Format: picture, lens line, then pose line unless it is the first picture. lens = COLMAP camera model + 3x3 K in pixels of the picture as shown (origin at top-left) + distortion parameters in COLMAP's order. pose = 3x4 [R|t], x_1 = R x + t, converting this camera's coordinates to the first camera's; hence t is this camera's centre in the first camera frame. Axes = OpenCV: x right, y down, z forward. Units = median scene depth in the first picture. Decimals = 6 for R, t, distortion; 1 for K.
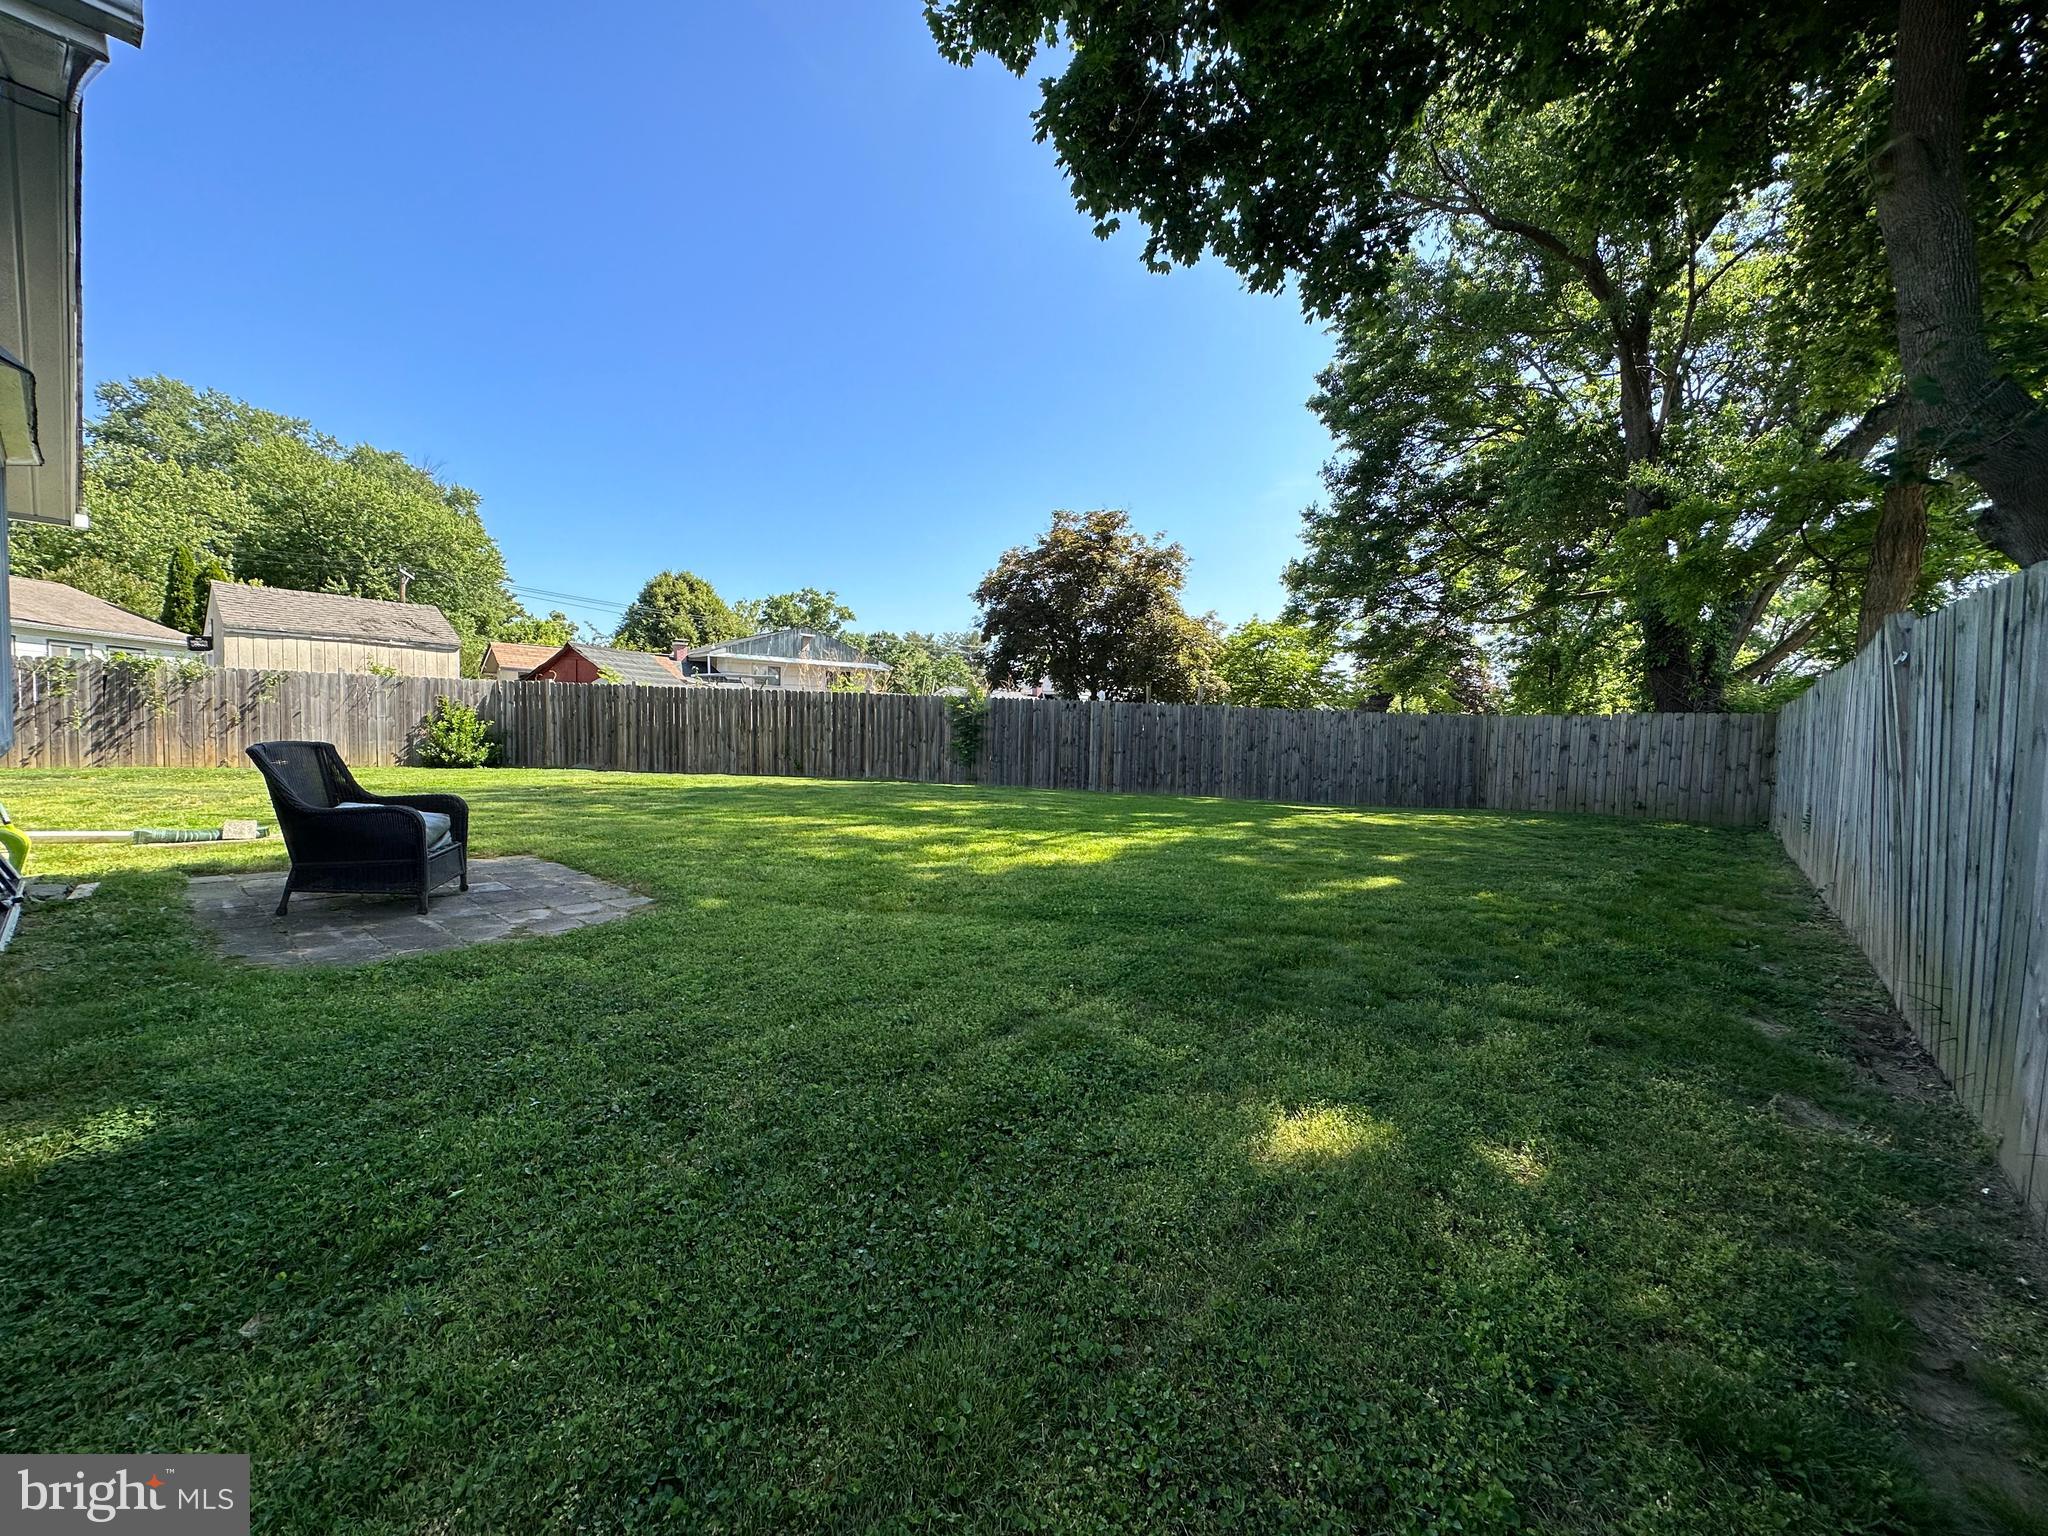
lens RADIAL K [[813.7, 0, 1026.4], [0, 813.7, 769.9], [0, 0, 1]] dist [-0.001620, 0.000908]
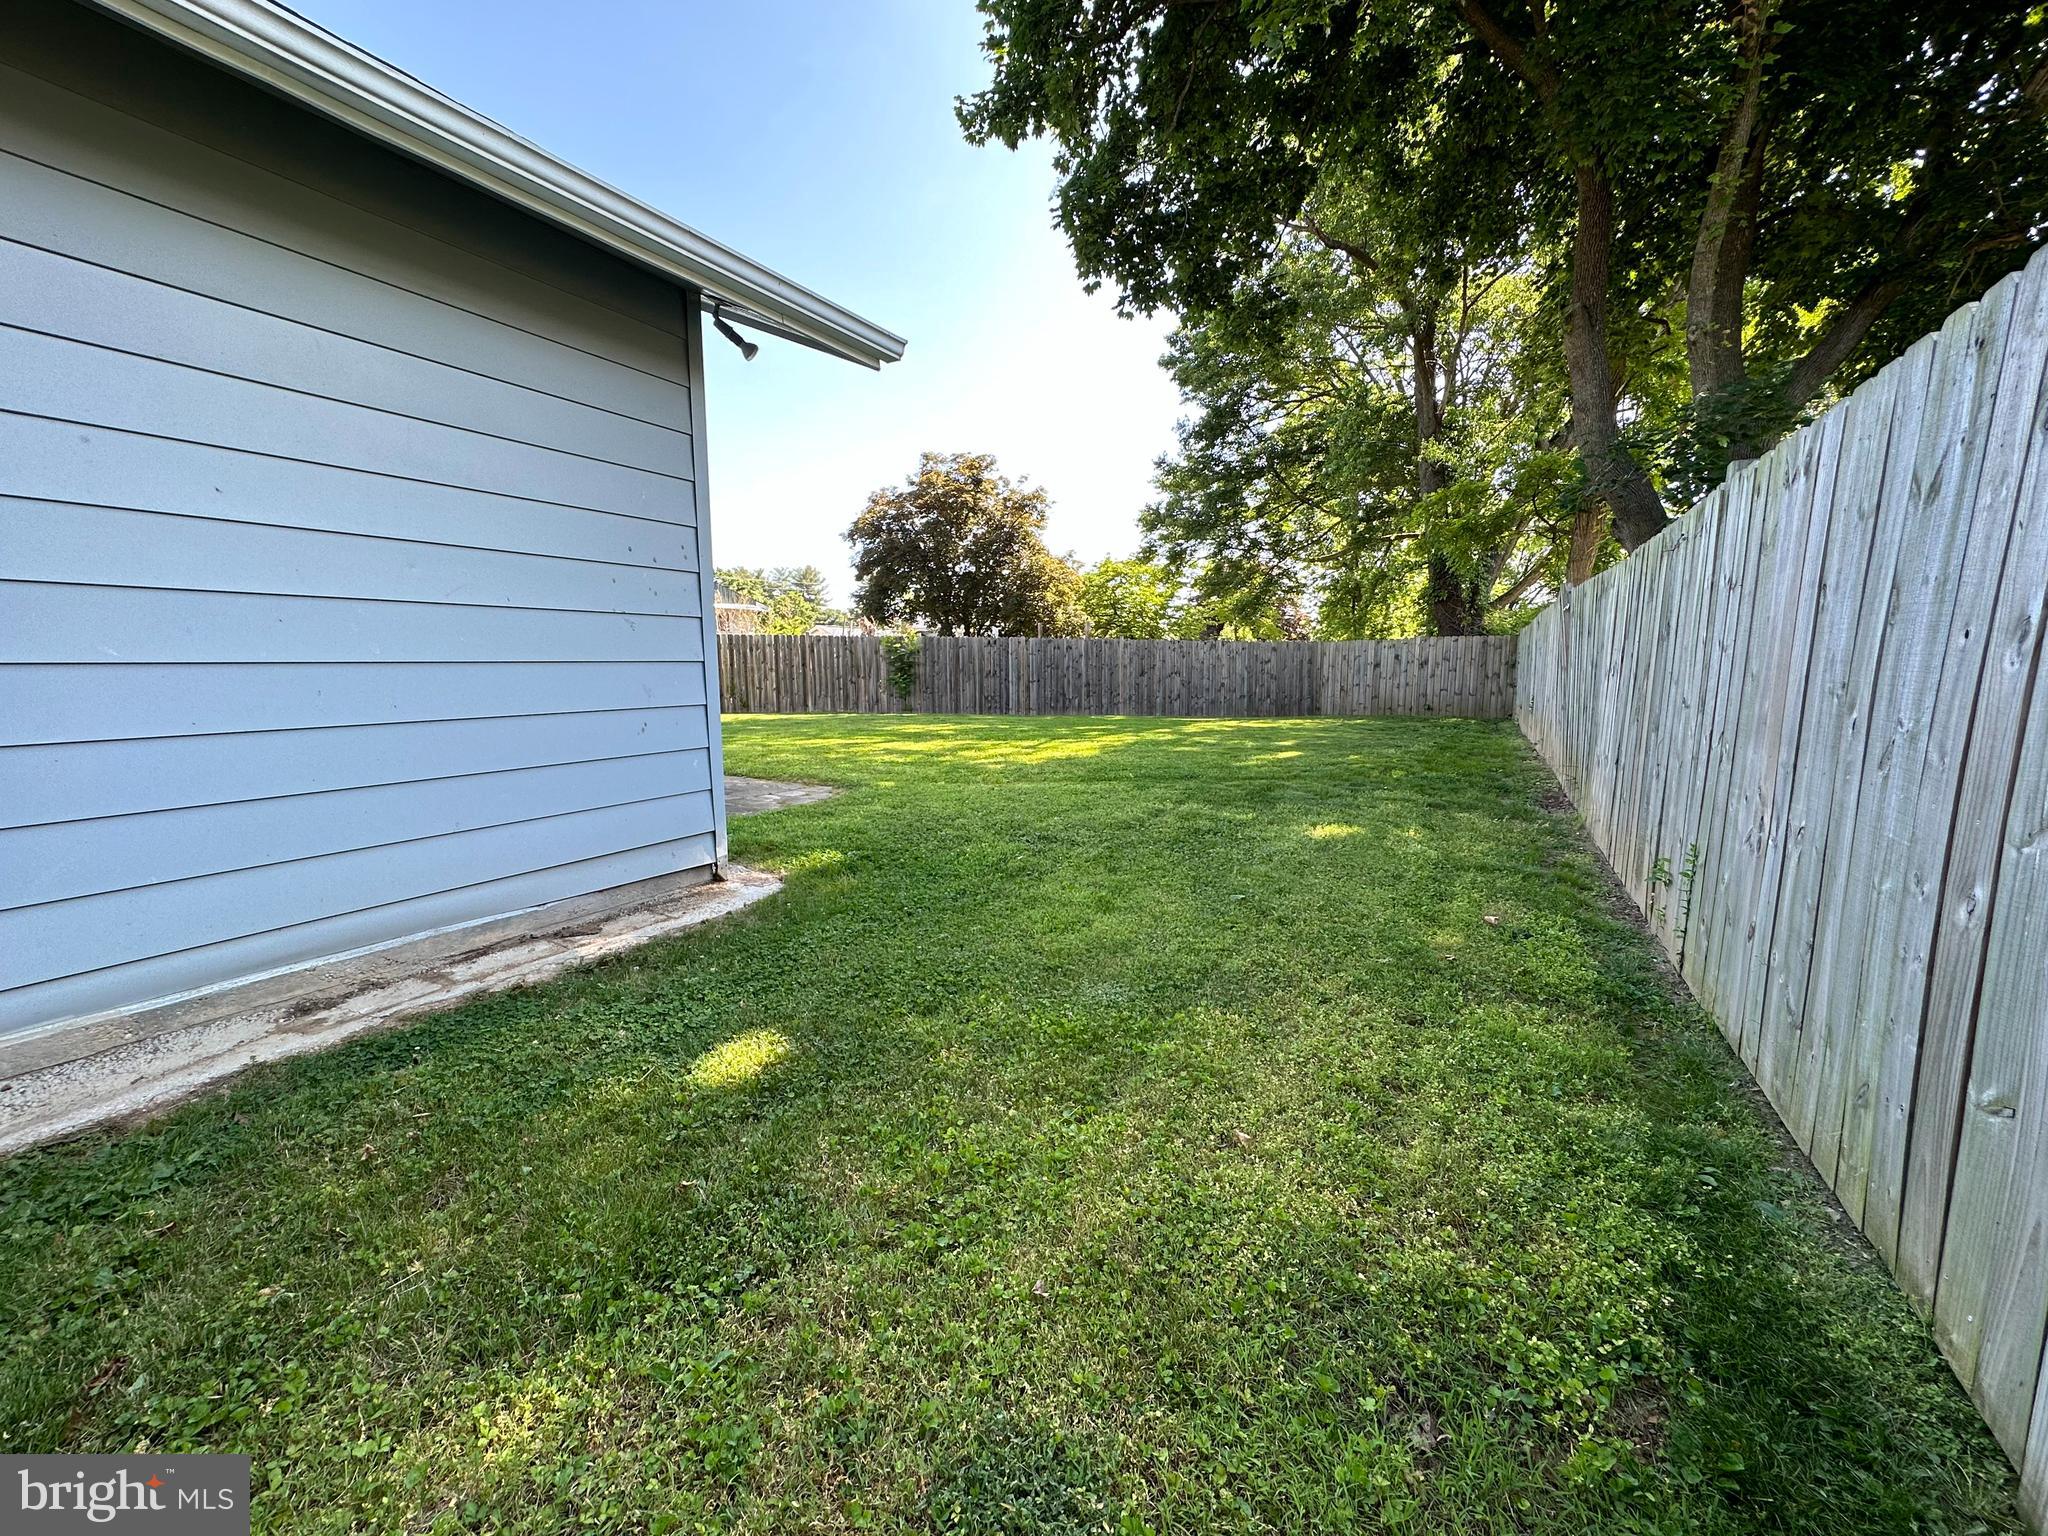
lens RADIAL K [[813.7, 0, 1025.6], [0, 813.7, 770.3], [0, 0, 1]] dist [-0.001620, 0.000908]
pose [[0.979499, -0.055080, 0.193775, -0.089110], [0.039473, 0.995725, 0.083502, 0.005404], [-0.197546, -0.074142, 0.977486, -0.102248]]
